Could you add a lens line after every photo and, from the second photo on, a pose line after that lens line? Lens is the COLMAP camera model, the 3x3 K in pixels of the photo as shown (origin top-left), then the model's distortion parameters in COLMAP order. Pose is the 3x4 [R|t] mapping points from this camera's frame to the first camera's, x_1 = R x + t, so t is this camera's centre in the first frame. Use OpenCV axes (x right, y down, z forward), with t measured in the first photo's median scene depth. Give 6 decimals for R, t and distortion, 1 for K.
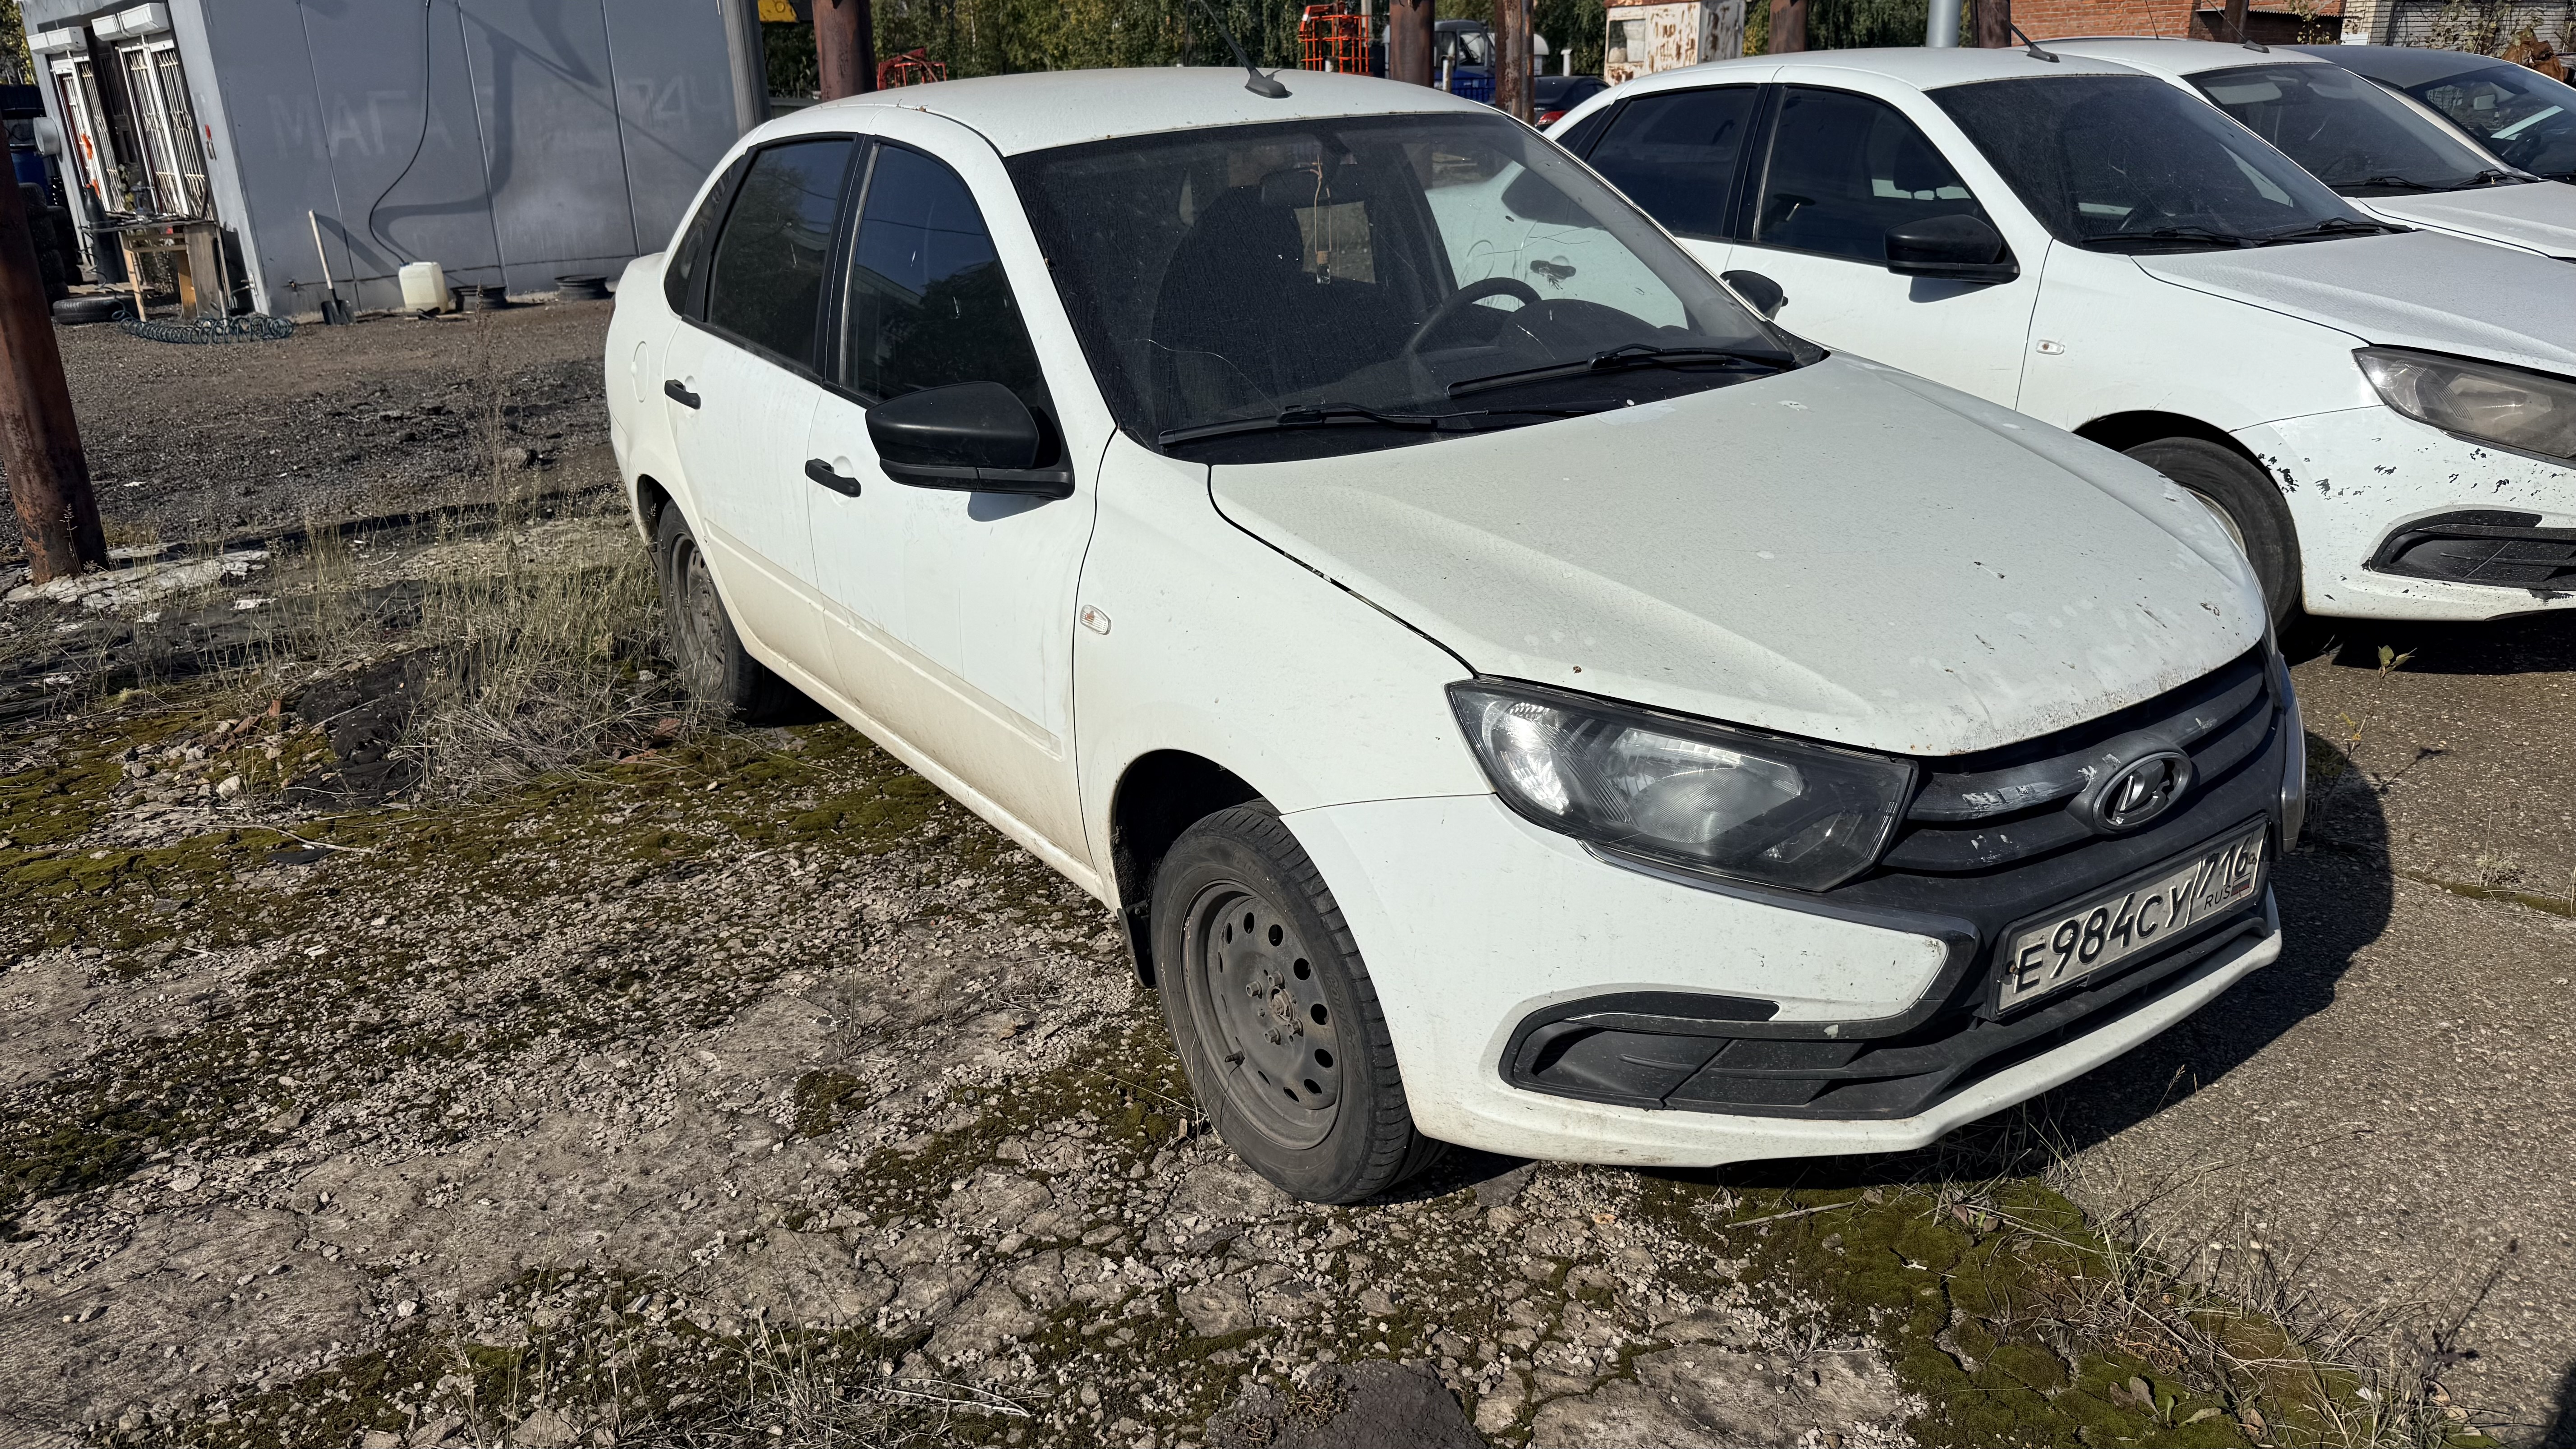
lens RADIAL K [[1837.7, 0, 1242.8], [0, 1837.7, 743.6], [0, 0, 1]] dist [0.079429, -0.139792]
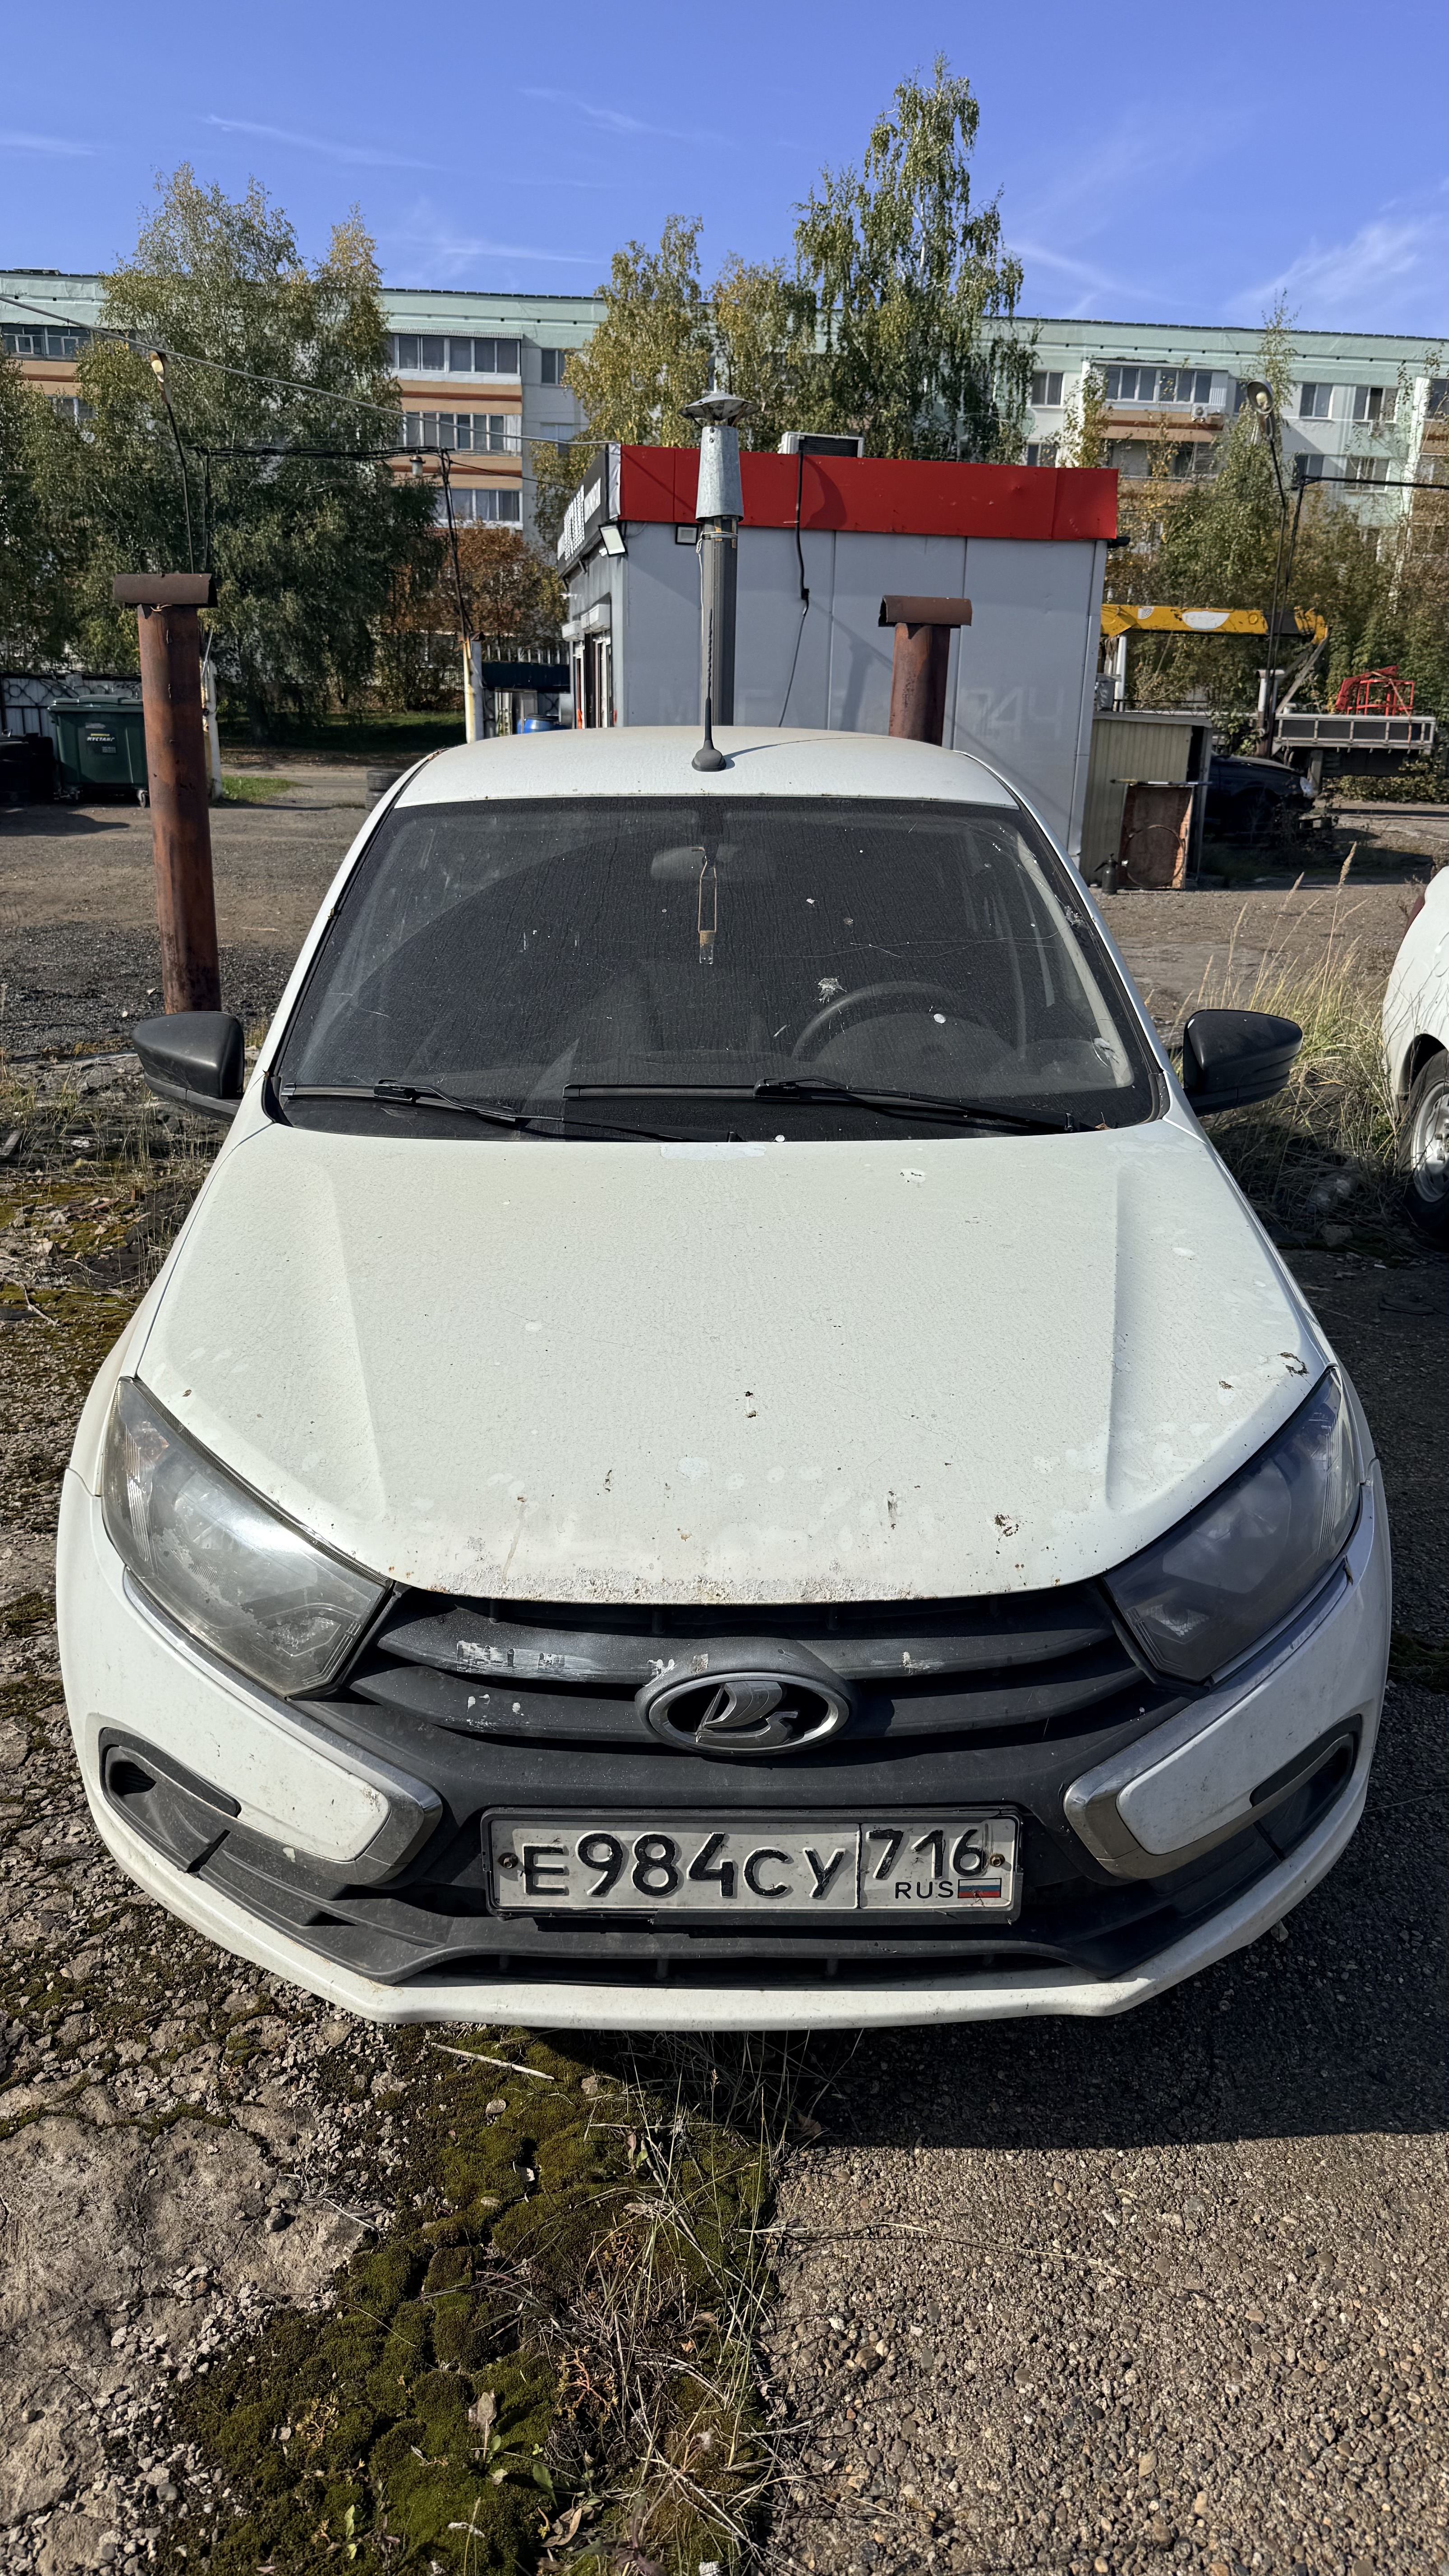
lens RADIAL K [[1837.7, 0, 724.5], [0, 1837.7, 1288.0], [0, 0, 1]] dist [0.079429, -0.139792]
pose [[0.835006, 0.213682, -0.507056, 0.655163], [-0.226652, 0.973276, 0.036909, -0.141098], [0.501392, 0.084106, 0.861122, 0.226868]]
